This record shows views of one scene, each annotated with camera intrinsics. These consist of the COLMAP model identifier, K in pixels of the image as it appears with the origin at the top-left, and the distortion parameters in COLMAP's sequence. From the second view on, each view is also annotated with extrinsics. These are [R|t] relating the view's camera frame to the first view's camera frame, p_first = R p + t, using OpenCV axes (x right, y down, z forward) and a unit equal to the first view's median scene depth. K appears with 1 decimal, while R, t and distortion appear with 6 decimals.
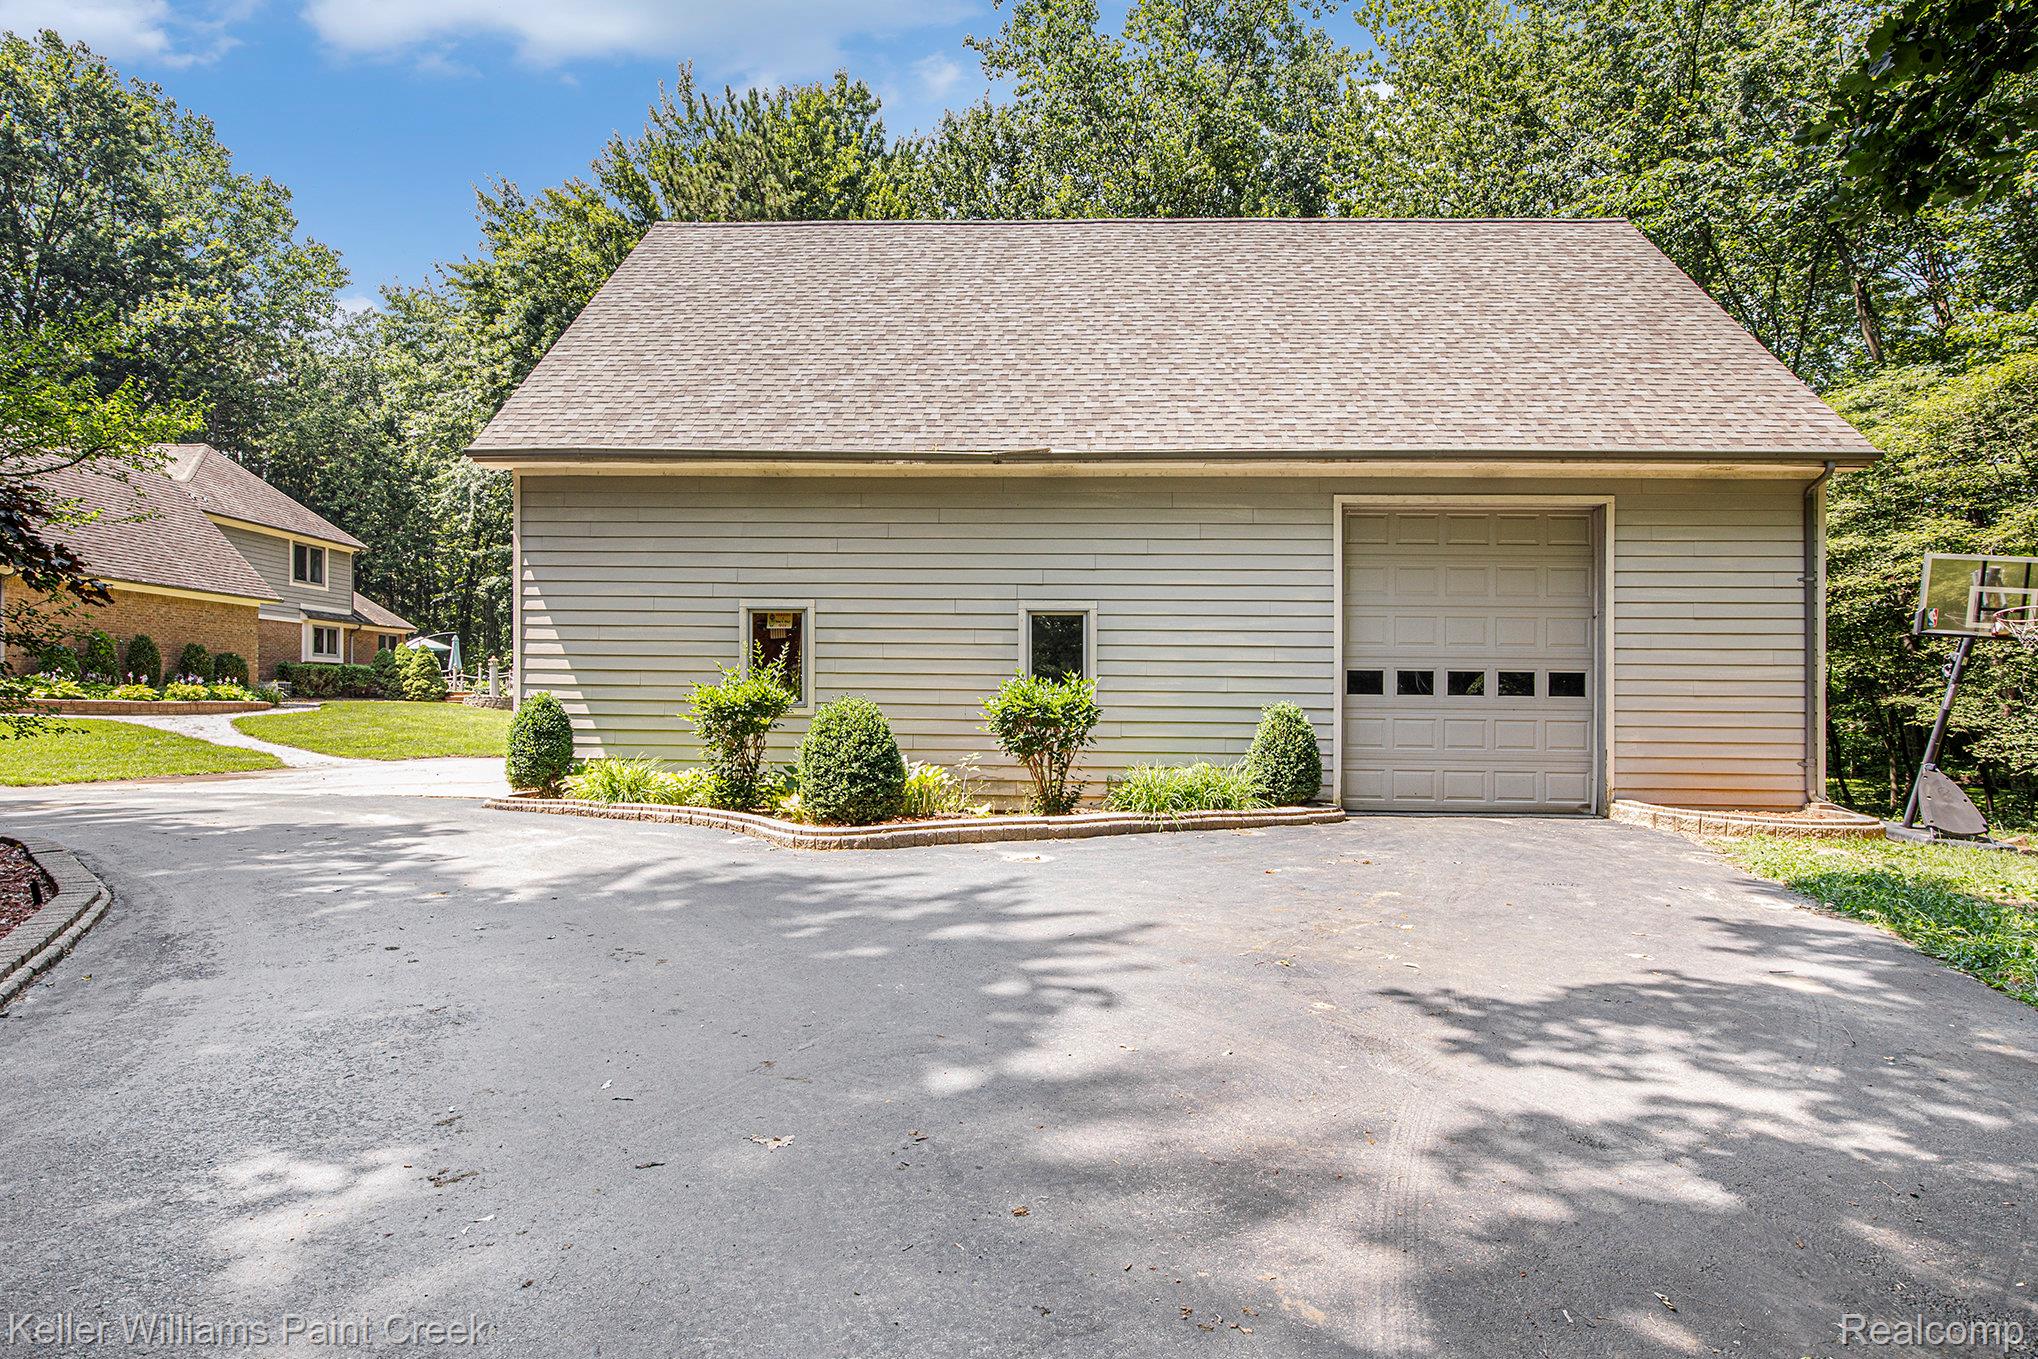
lens RADIAL K [[953.2, 0, 1016.1], [0, 953.2, 741.7], [0, 0, 1]] dist [-0.010193, 0.006629]
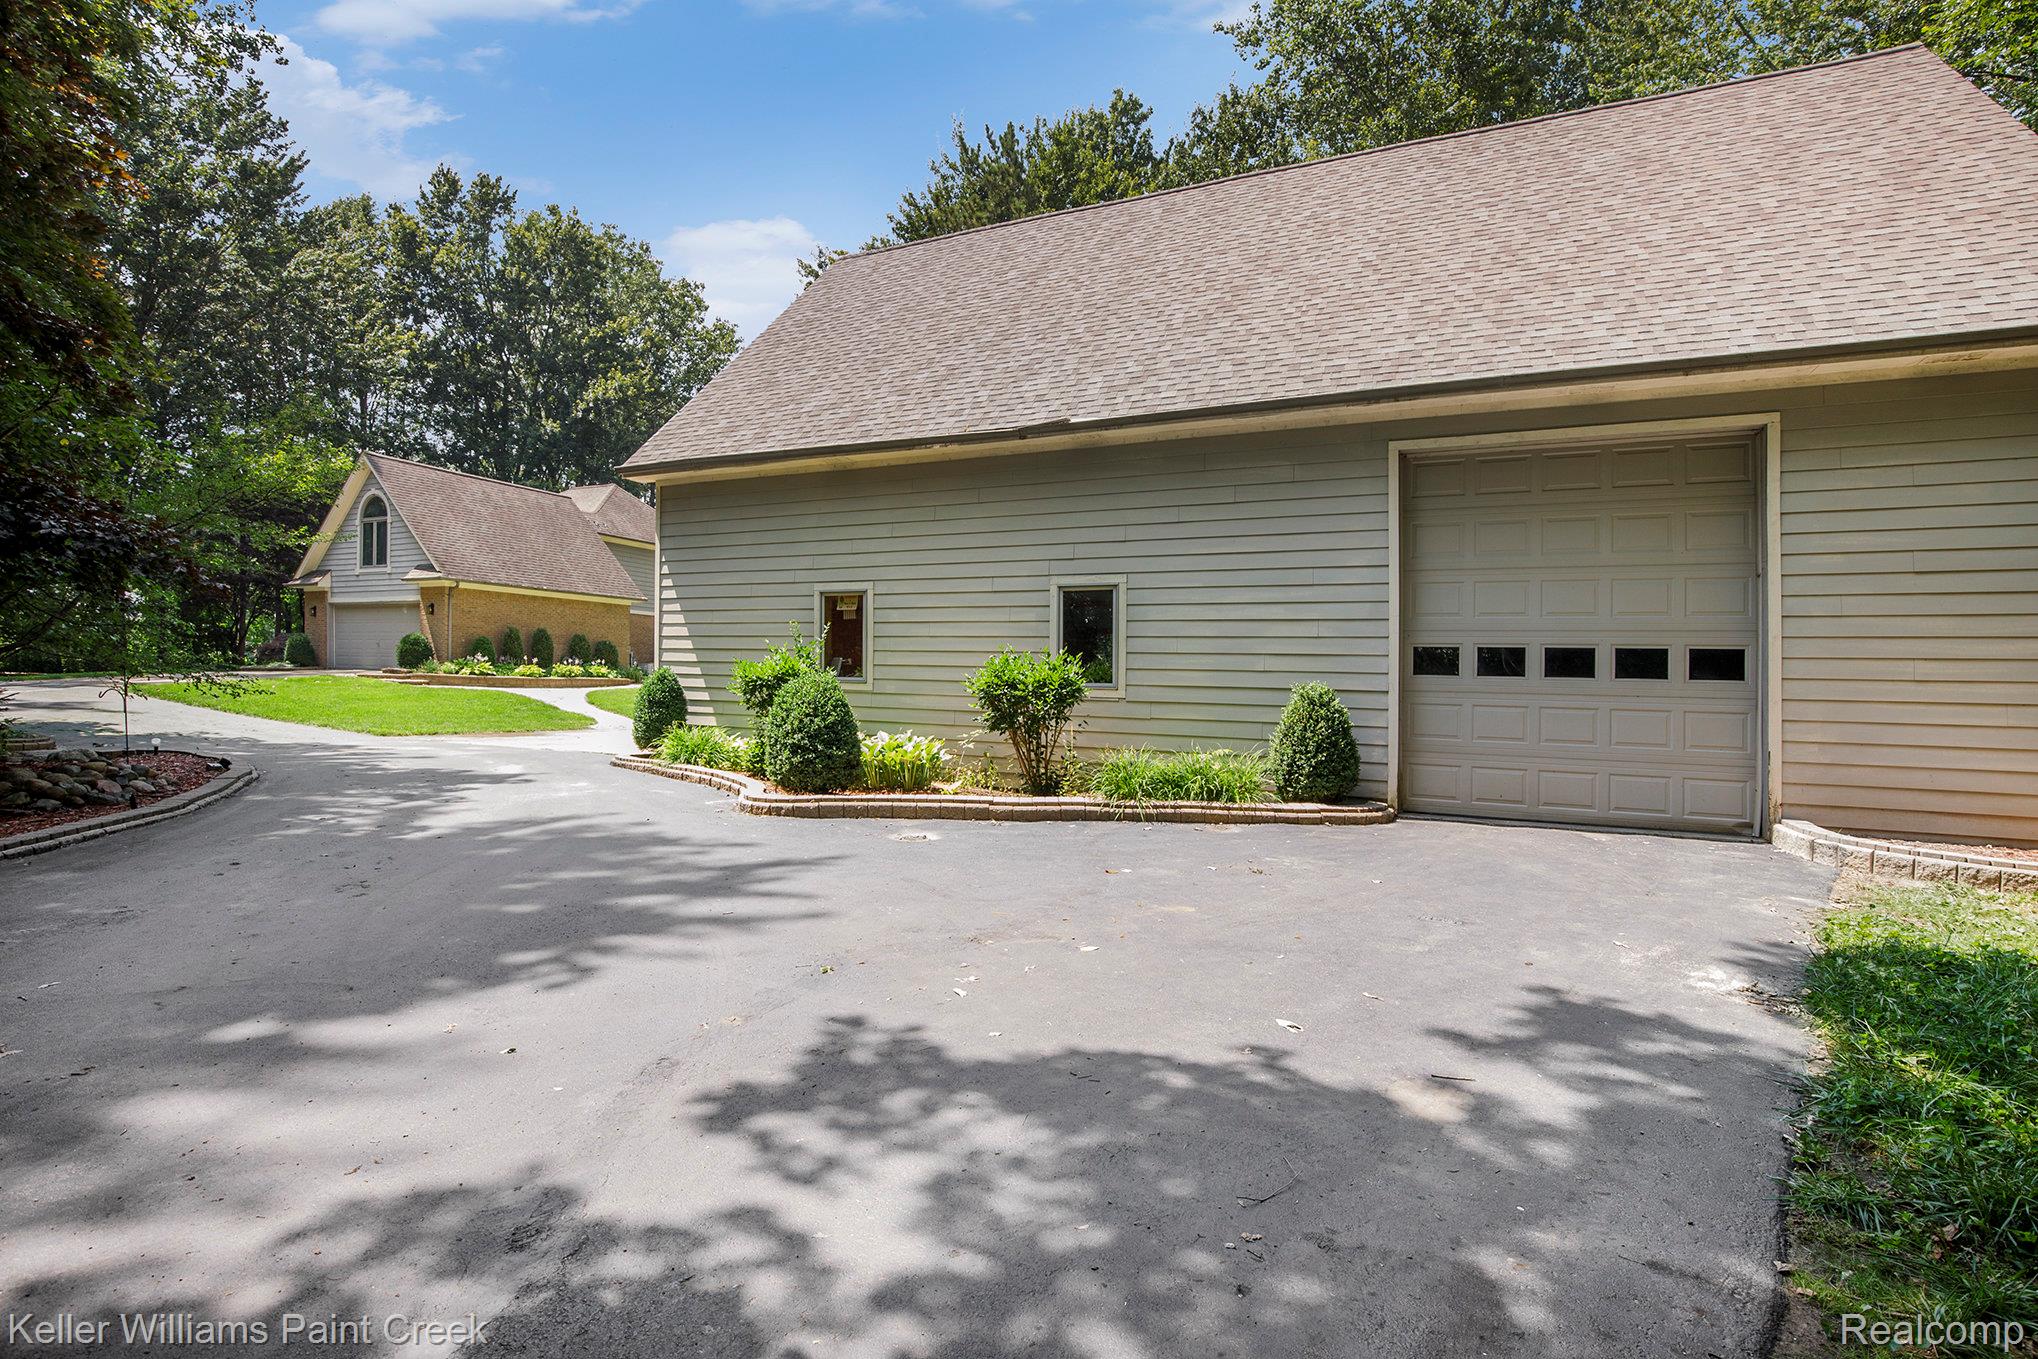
lens RADIAL K [[899.4, 0, 1021.0], [0, 899.4, 726.1], [0, 0, 1]] dist [-0.040669, 0.014637]
pose [[0.927435, 0.028750, -0.372878, 0.343141], [-0.027657, 0.999583, 0.008281, -0.001303], [0.372961, 0.002632, 0.927843, 0.139575]]
